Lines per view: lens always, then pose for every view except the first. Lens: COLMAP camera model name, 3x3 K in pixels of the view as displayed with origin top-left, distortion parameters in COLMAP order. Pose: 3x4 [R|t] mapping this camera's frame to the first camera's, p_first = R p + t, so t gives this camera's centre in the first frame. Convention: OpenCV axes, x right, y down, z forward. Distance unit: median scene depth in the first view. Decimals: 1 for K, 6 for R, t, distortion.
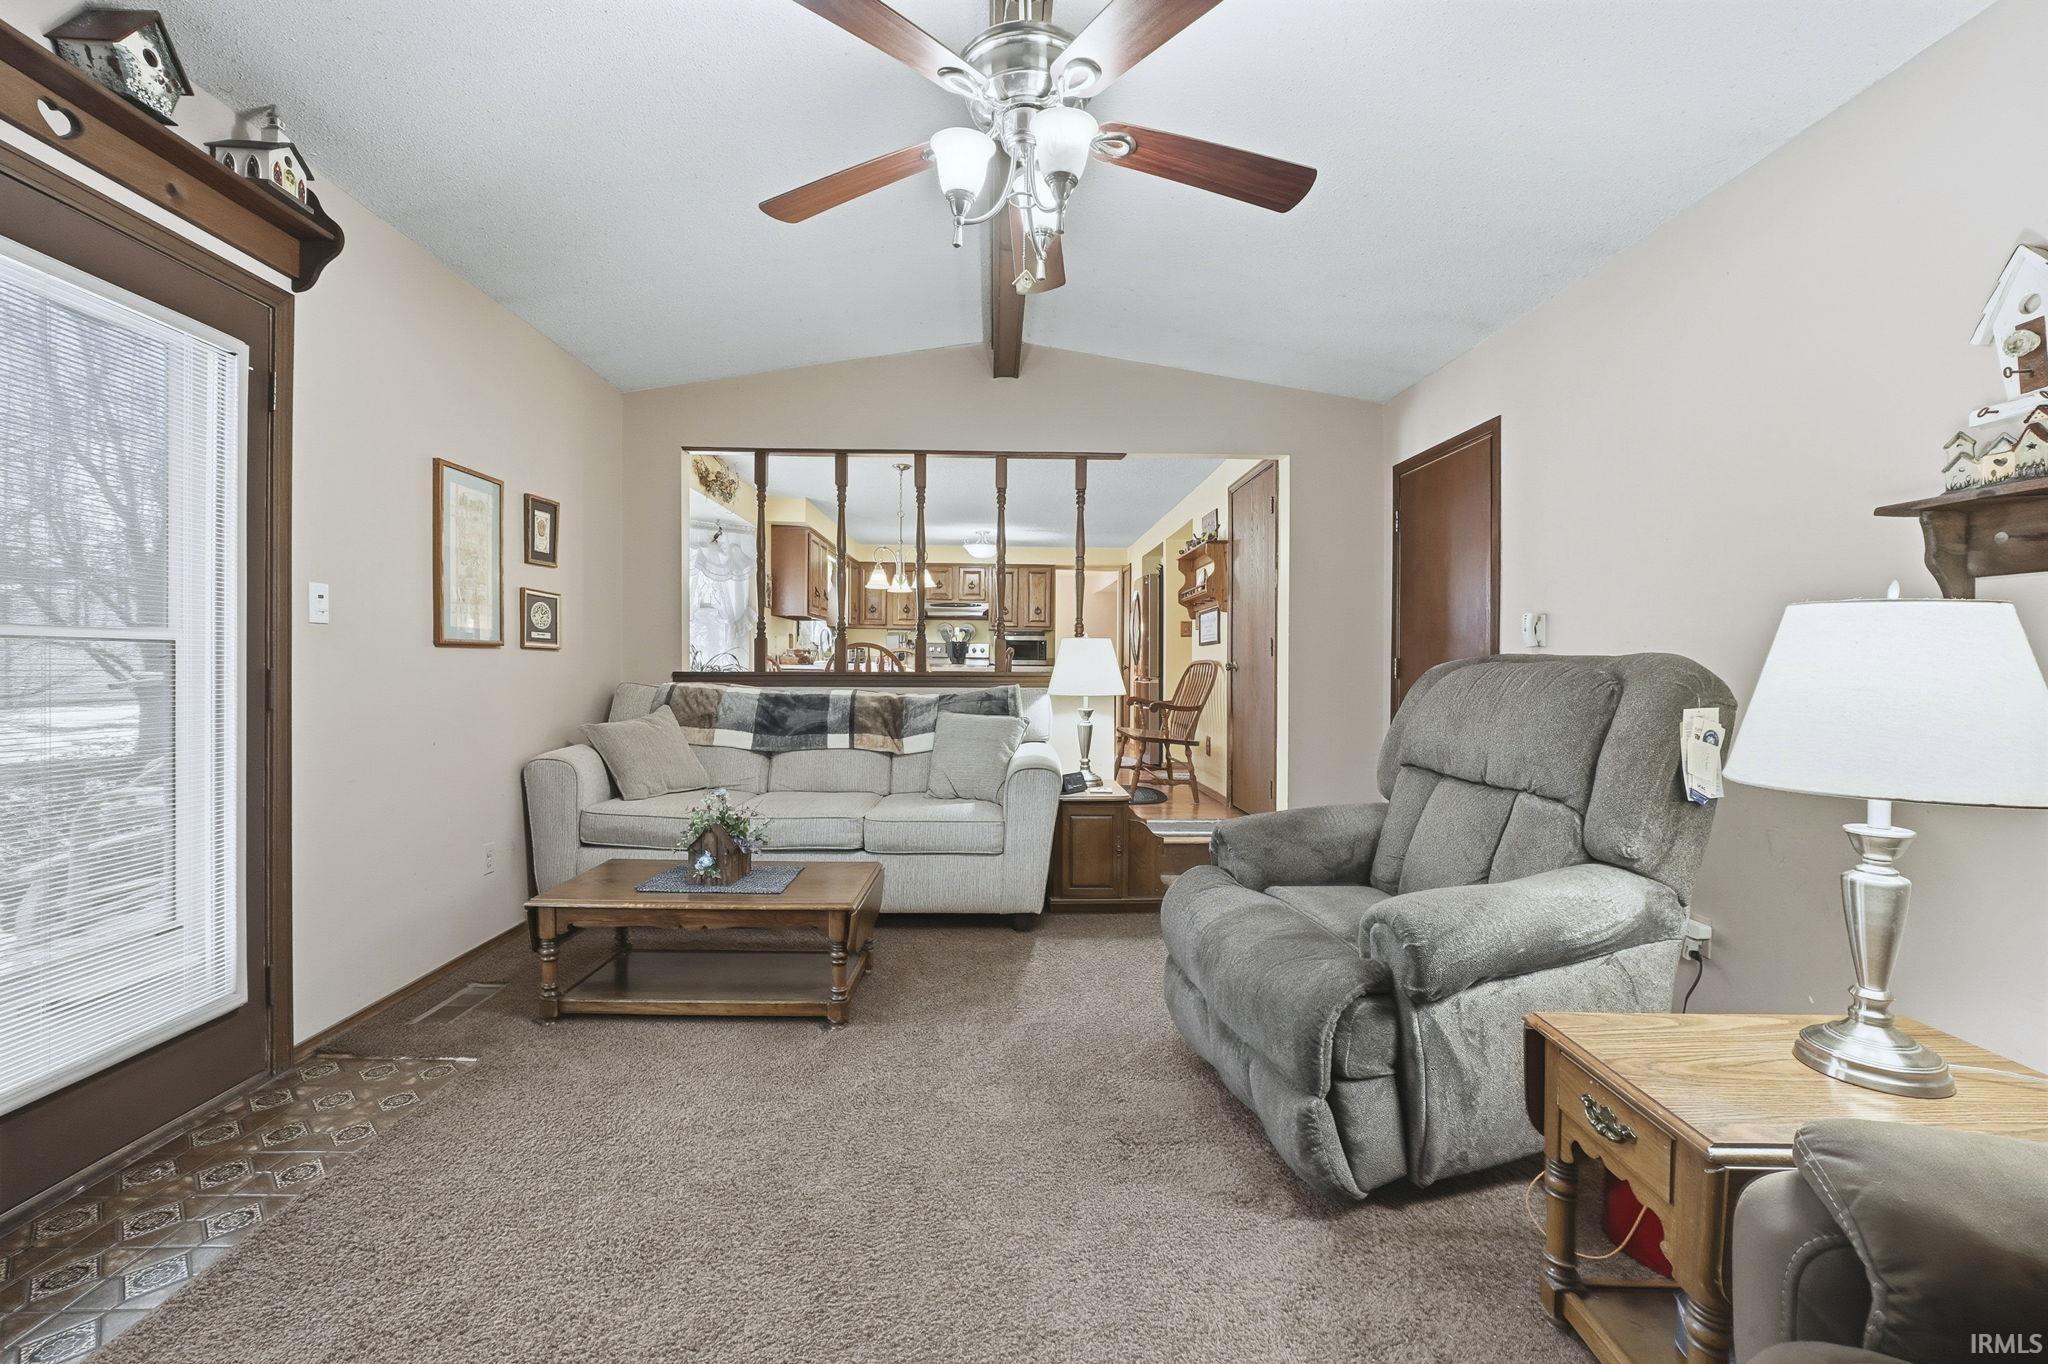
lens RADIAL K [[866.2, 0, 1025.1], [0, 866.2, 674.1], [0, 0, 1]] dist [-0.015350, 0.003952]
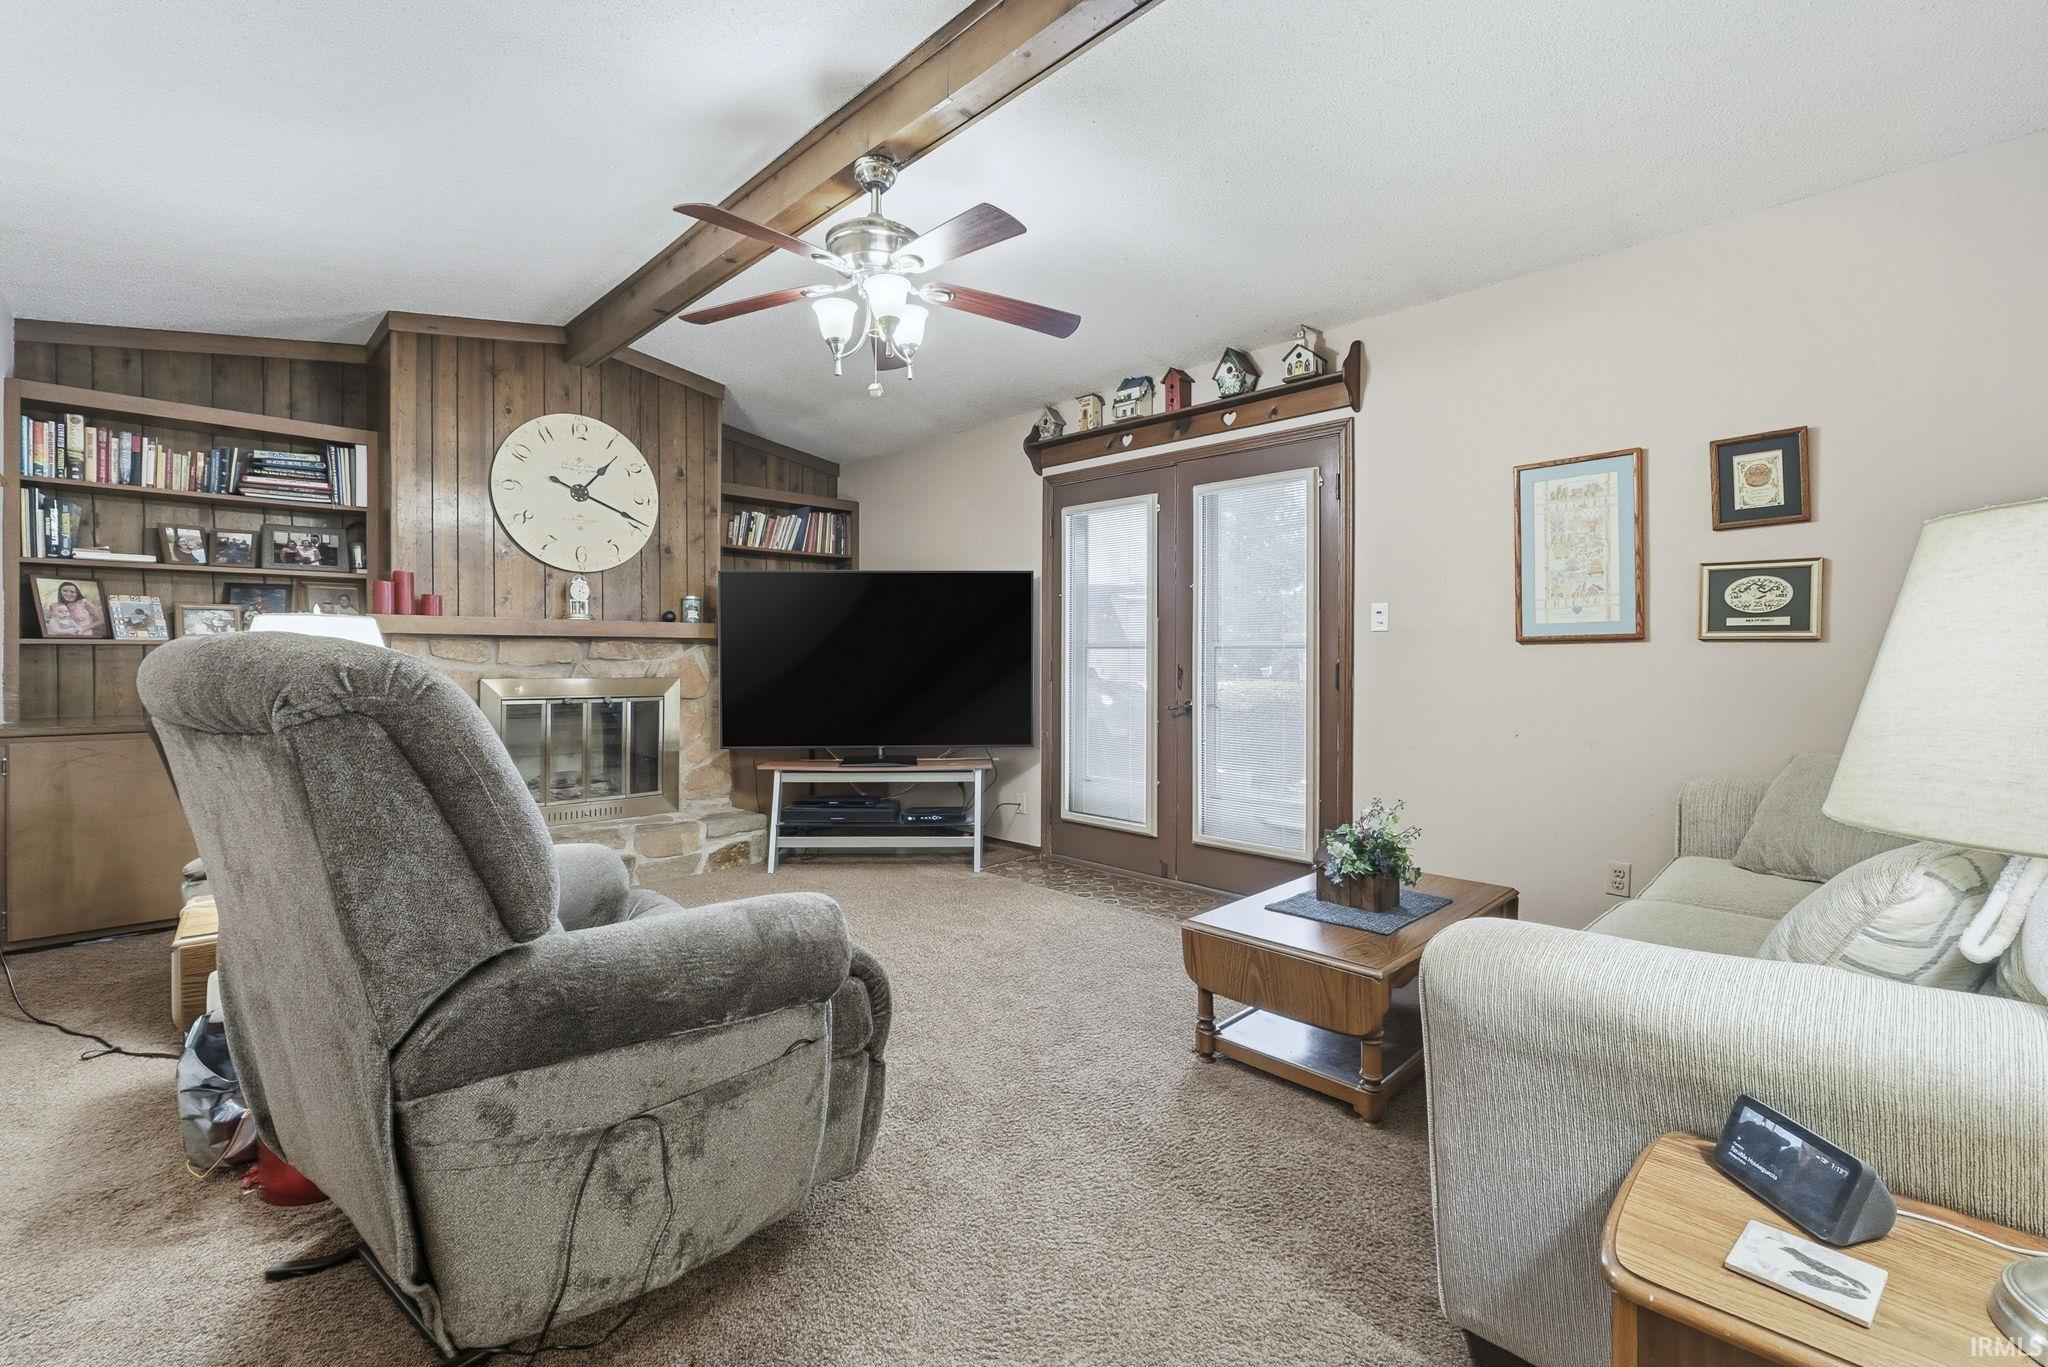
lens RADIAL K [[866.2, 0, 1015.8], [0, 866.2, 652.4], [0, 0, 1]] dist [-0.015350, 0.003952]
pose [[-0.734427, -0.004855, -0.678670, 0.388924], [-0.008363, 0.999963, 0.001897, -0.014329], [0.678636, 0.007069, -0.734441, 1.081300]]
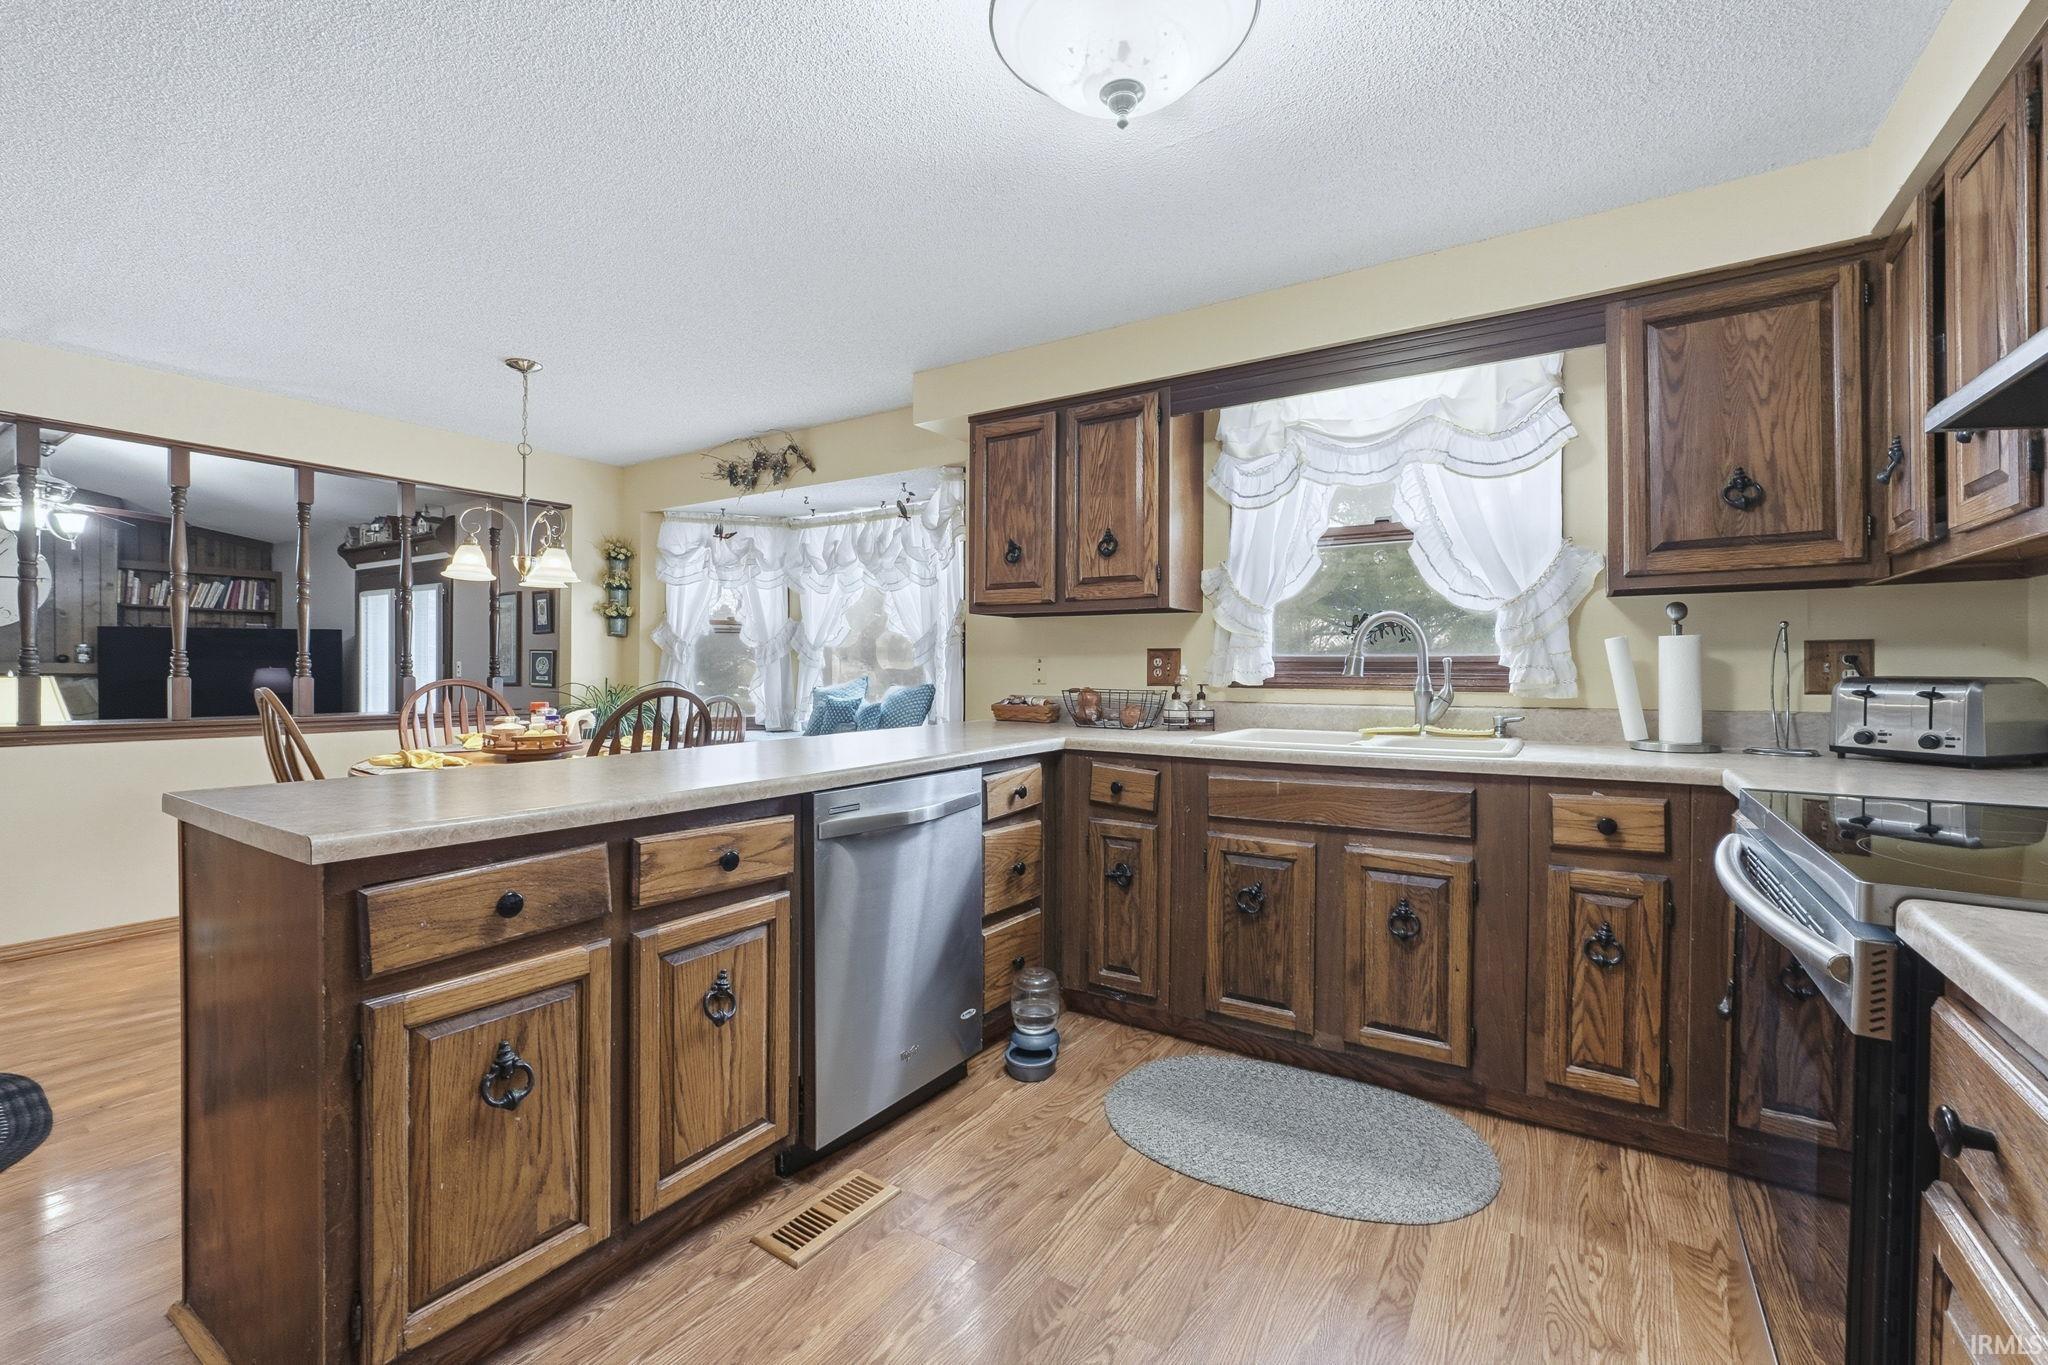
lens RADIAL K [[866.2, 0, 1022.1], [0, 866.2, 669.7], [0, 0, 1]] dist [-0.015350, 0.003952]
pose [[-0.578203, -0.008046, -0.815853, 0.202262], [-0.017082, 0.999852, 0.002245, -0.077622], [0.815714, 0.015234, -0.578255, 2.548641]]
